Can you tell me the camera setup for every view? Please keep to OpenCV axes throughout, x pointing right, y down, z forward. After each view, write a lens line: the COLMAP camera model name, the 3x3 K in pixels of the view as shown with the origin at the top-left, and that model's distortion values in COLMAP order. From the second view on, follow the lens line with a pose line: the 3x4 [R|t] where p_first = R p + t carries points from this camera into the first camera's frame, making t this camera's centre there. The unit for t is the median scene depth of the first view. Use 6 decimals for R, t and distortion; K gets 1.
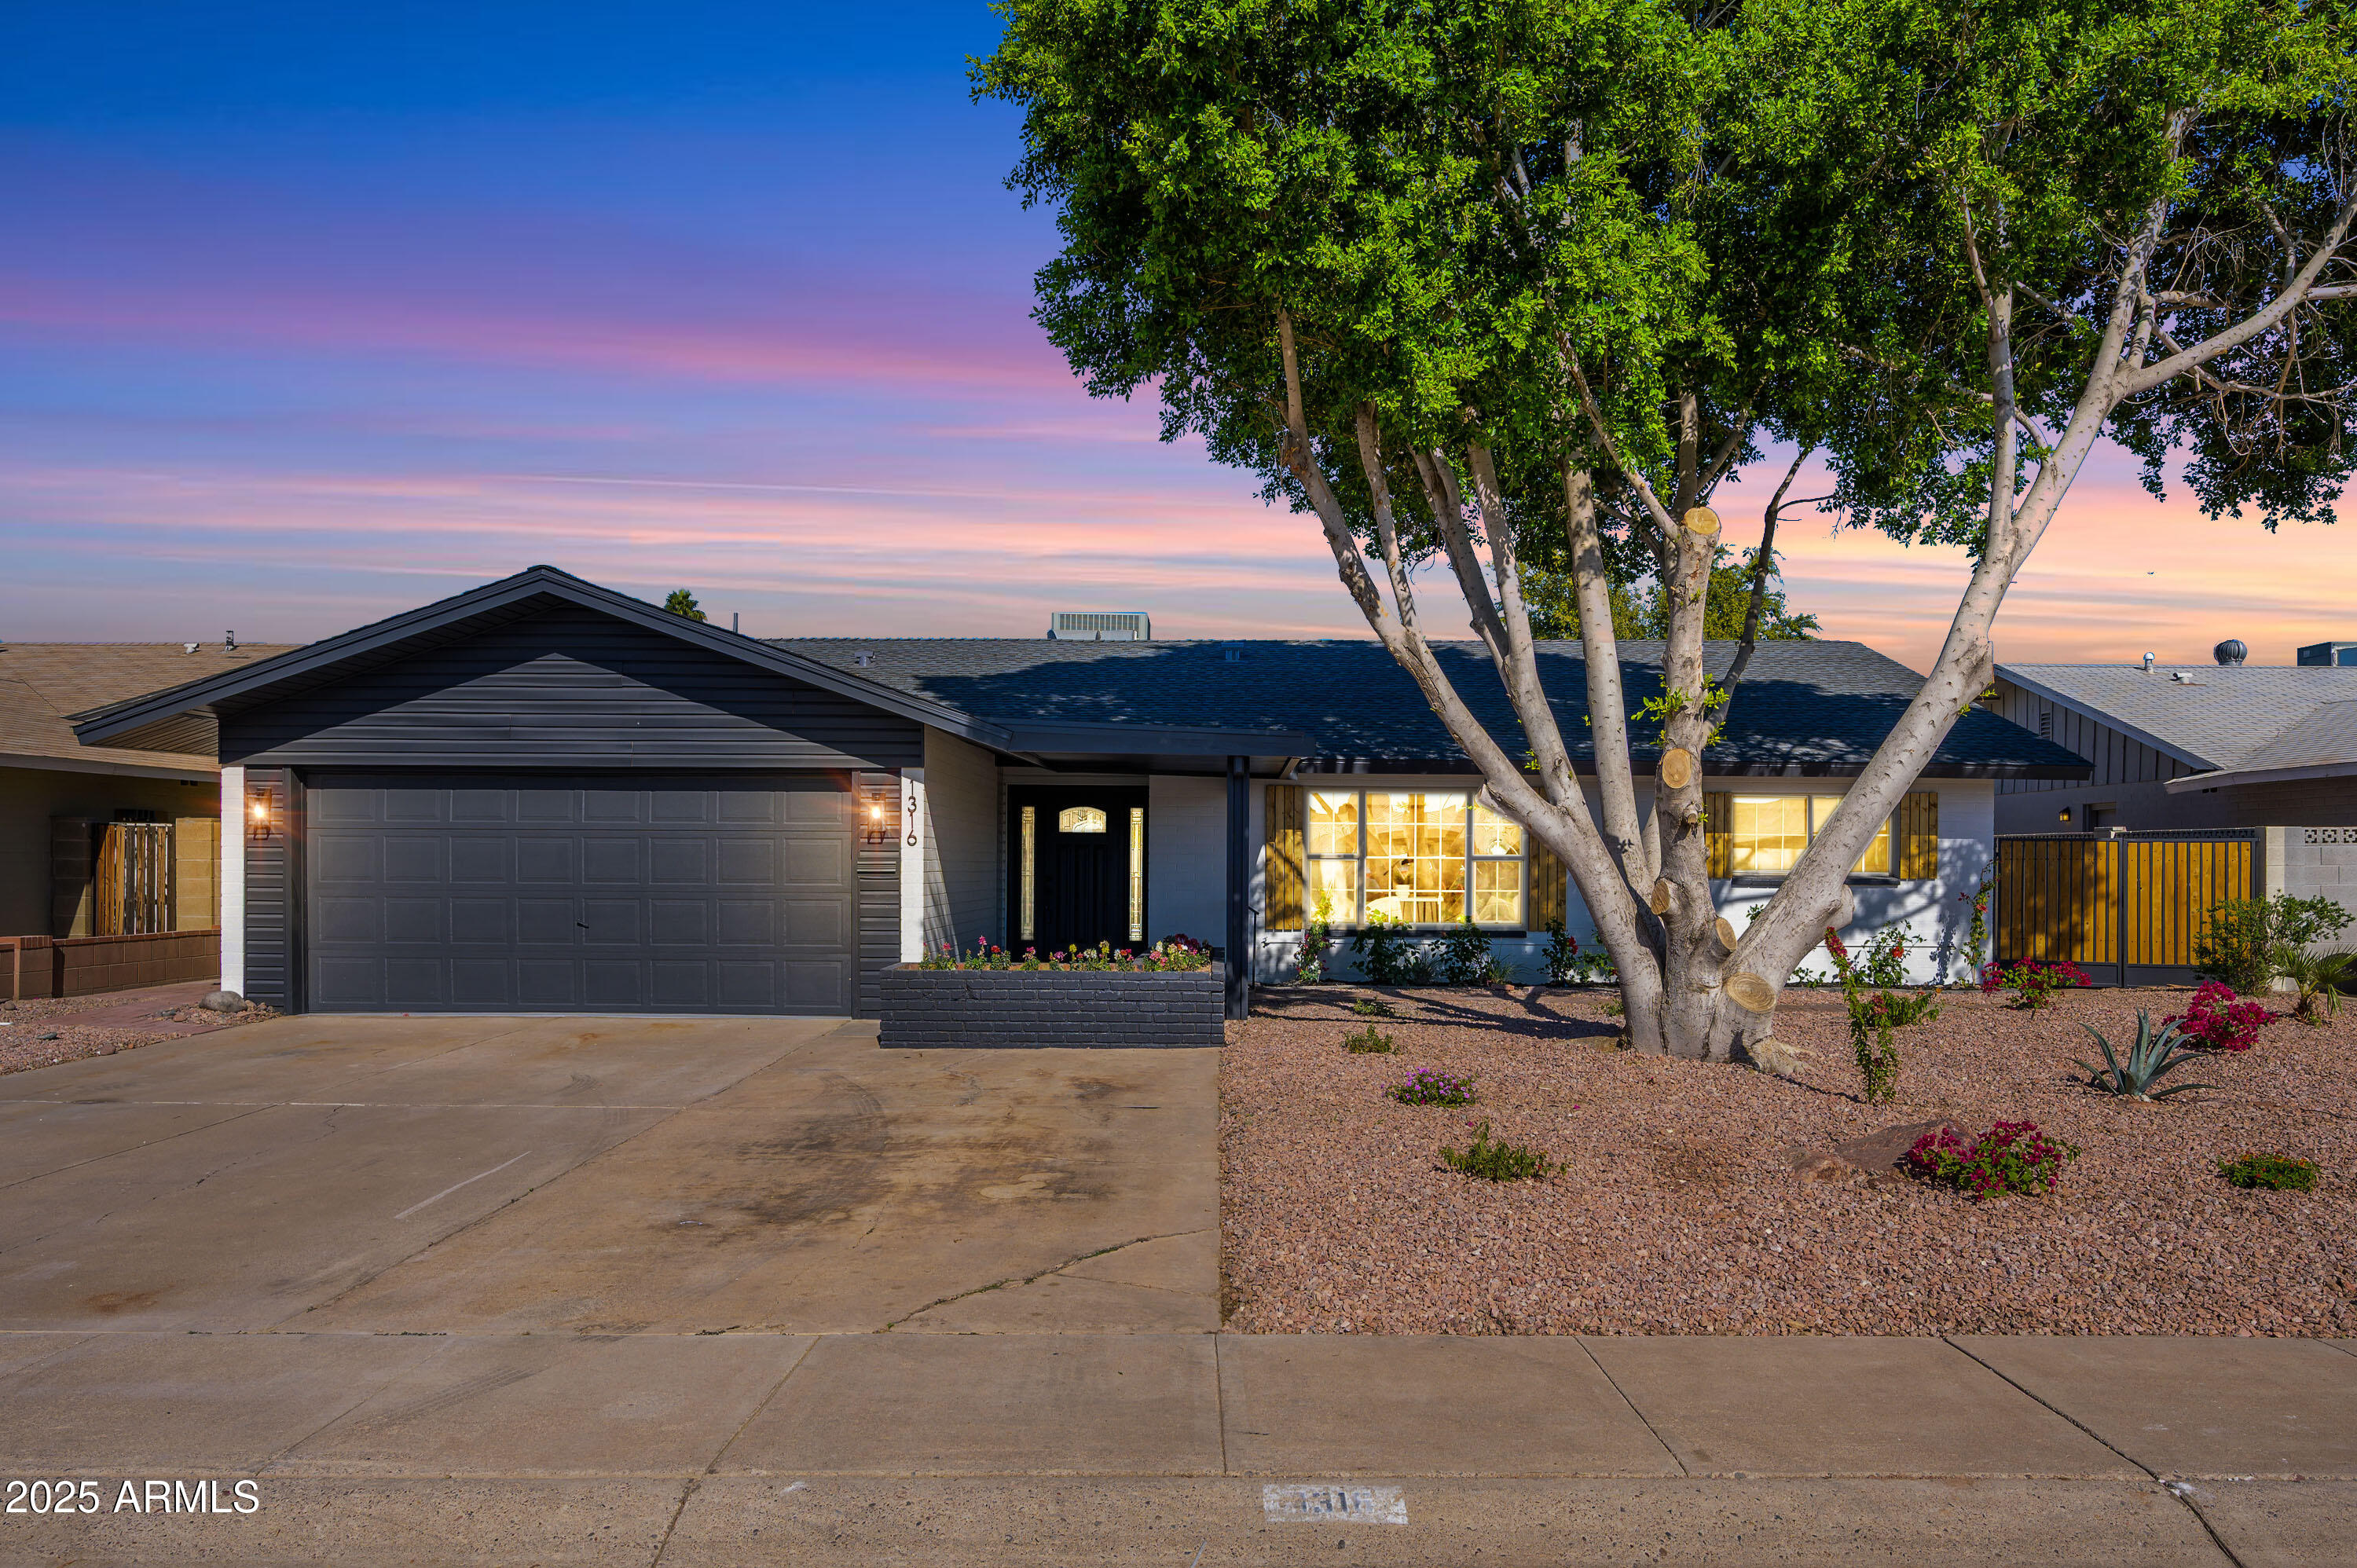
lens RADIAL K [[1649.6, 0, 1178.6], [0, 1649.6, 806.9], [0, 0, 1]] dist [-0.008777, -0.002243]
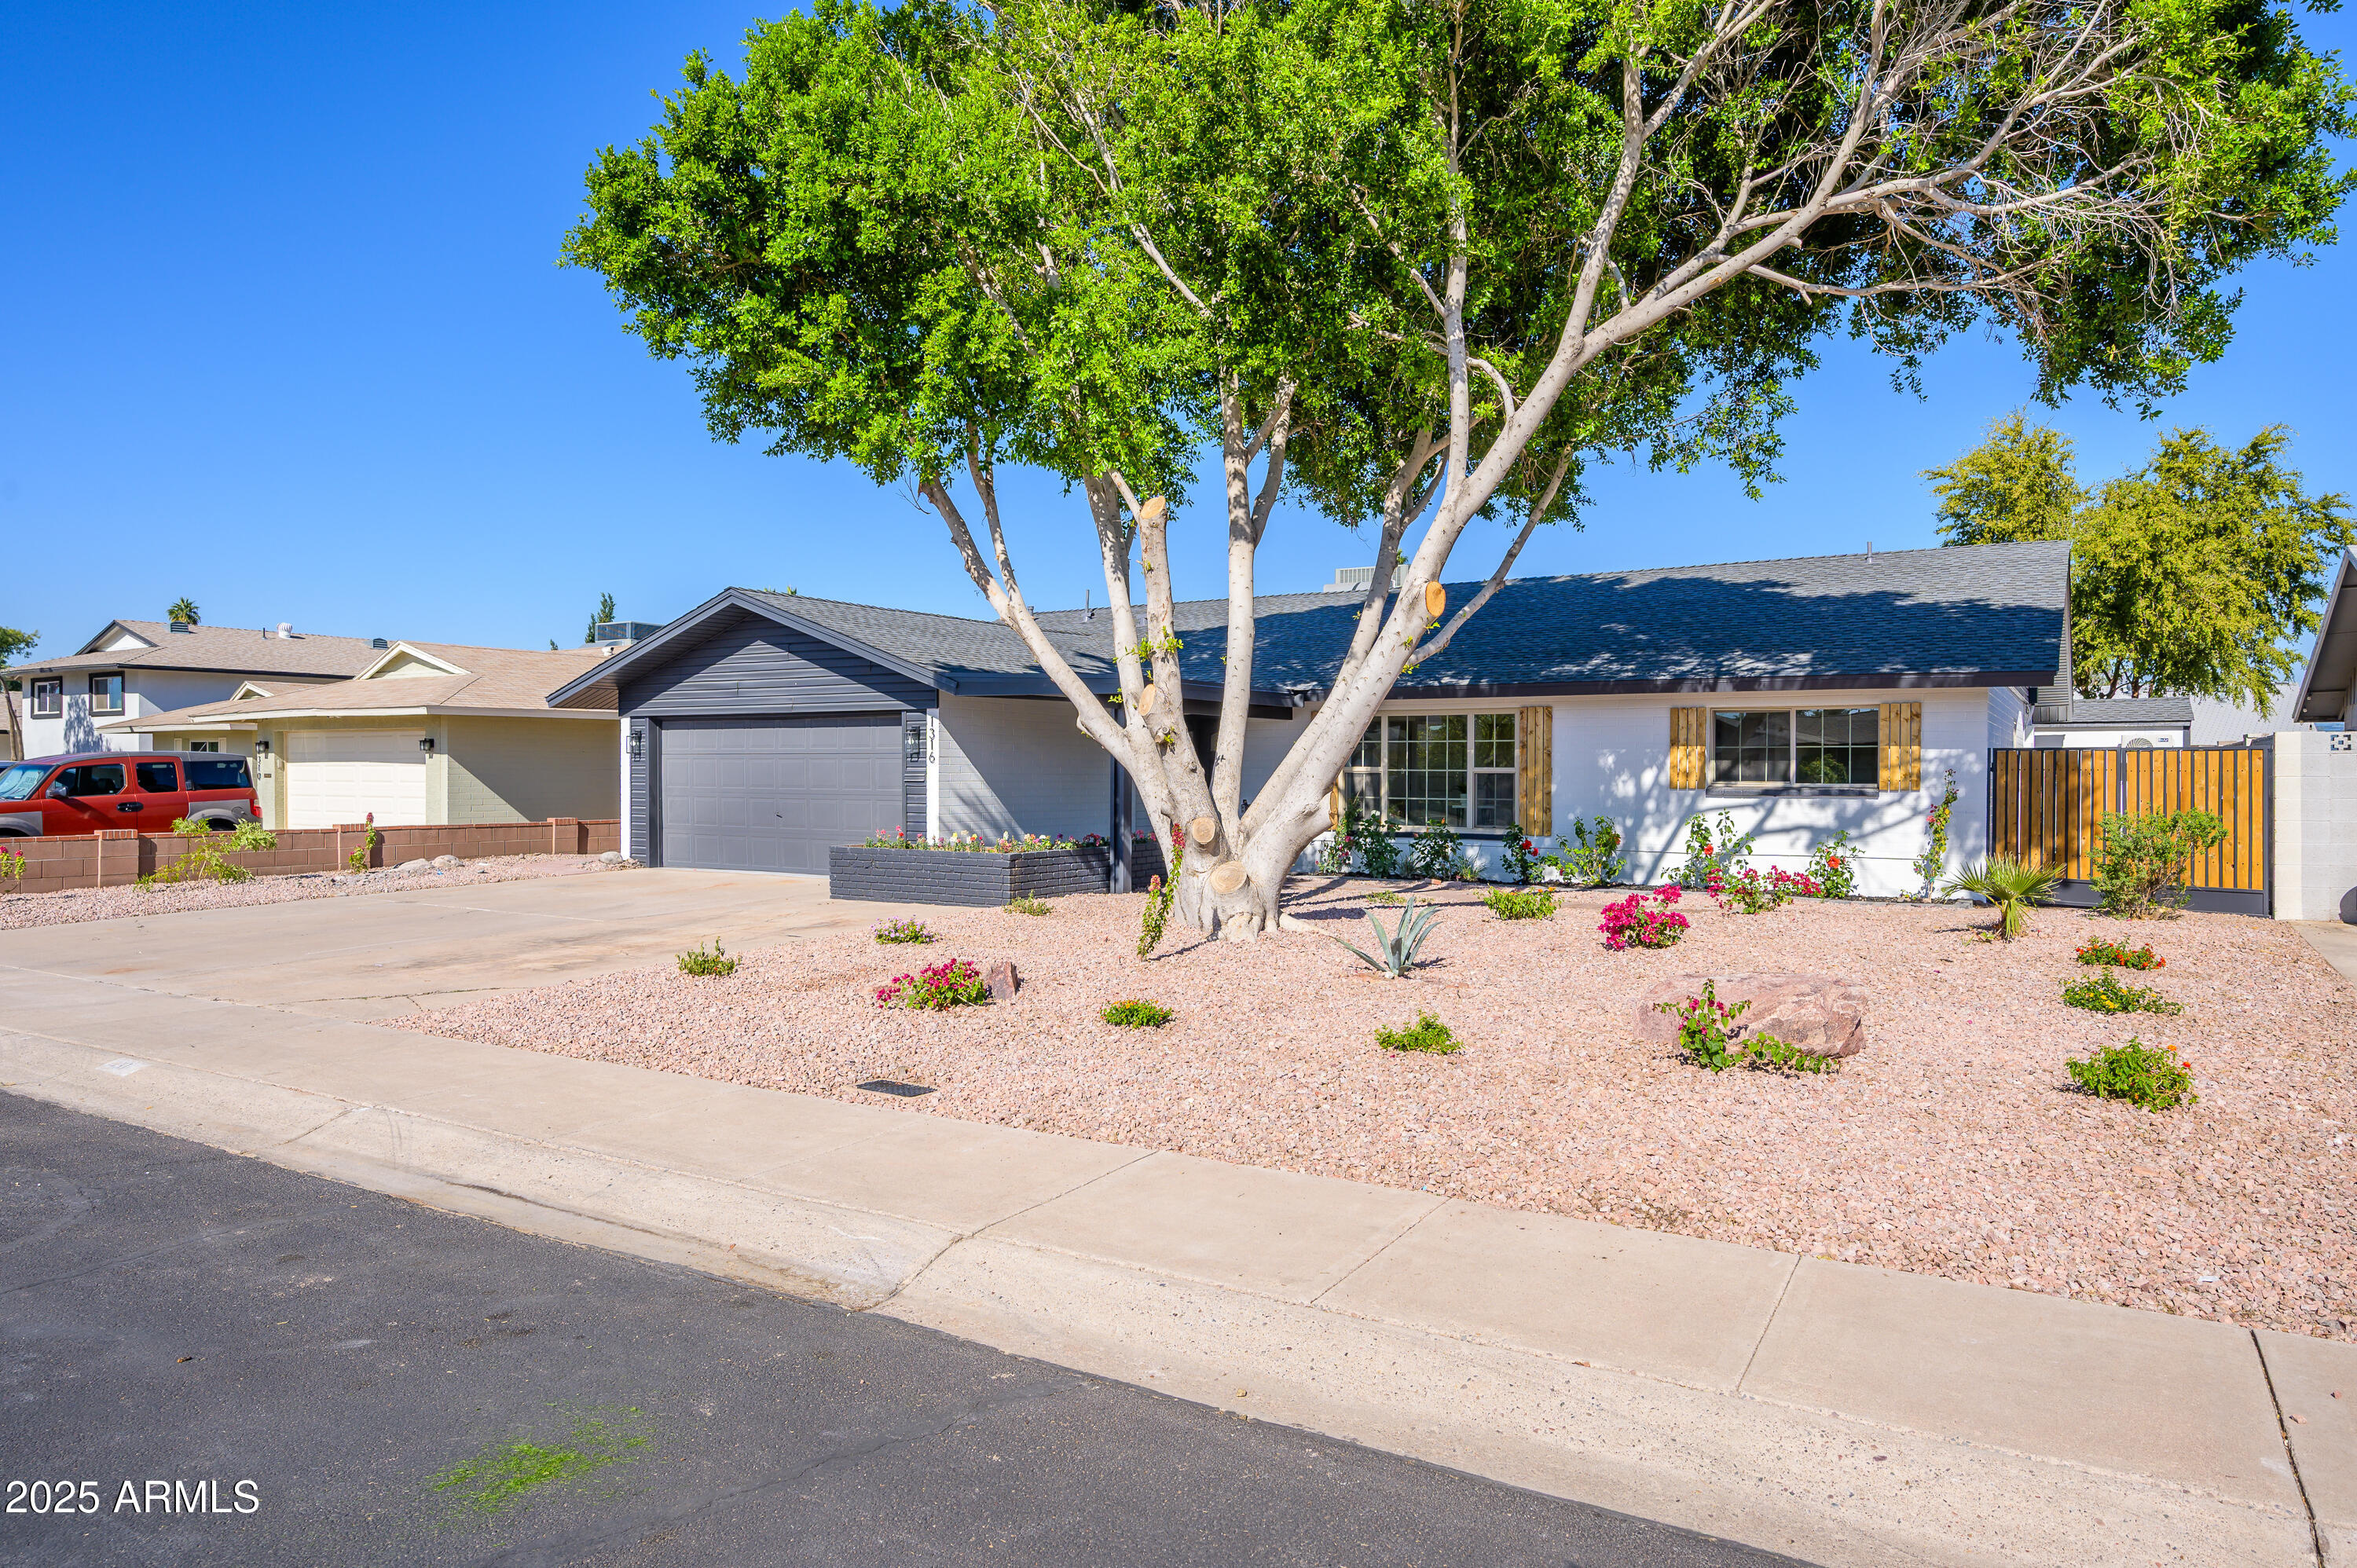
lens RADIAL K [[1447.6, 0, 1180.2], [0, 1447.6, 764.5], [0, 0, 1]] dist [0.003678, -0.000002]
pose [[0.855906, -0.005133, -0.517106, 0.542216], [0.018266, 0.999627, 0.020312, 0.002635], [0.516809, -0.026831, 0.855680, 0.028900]]
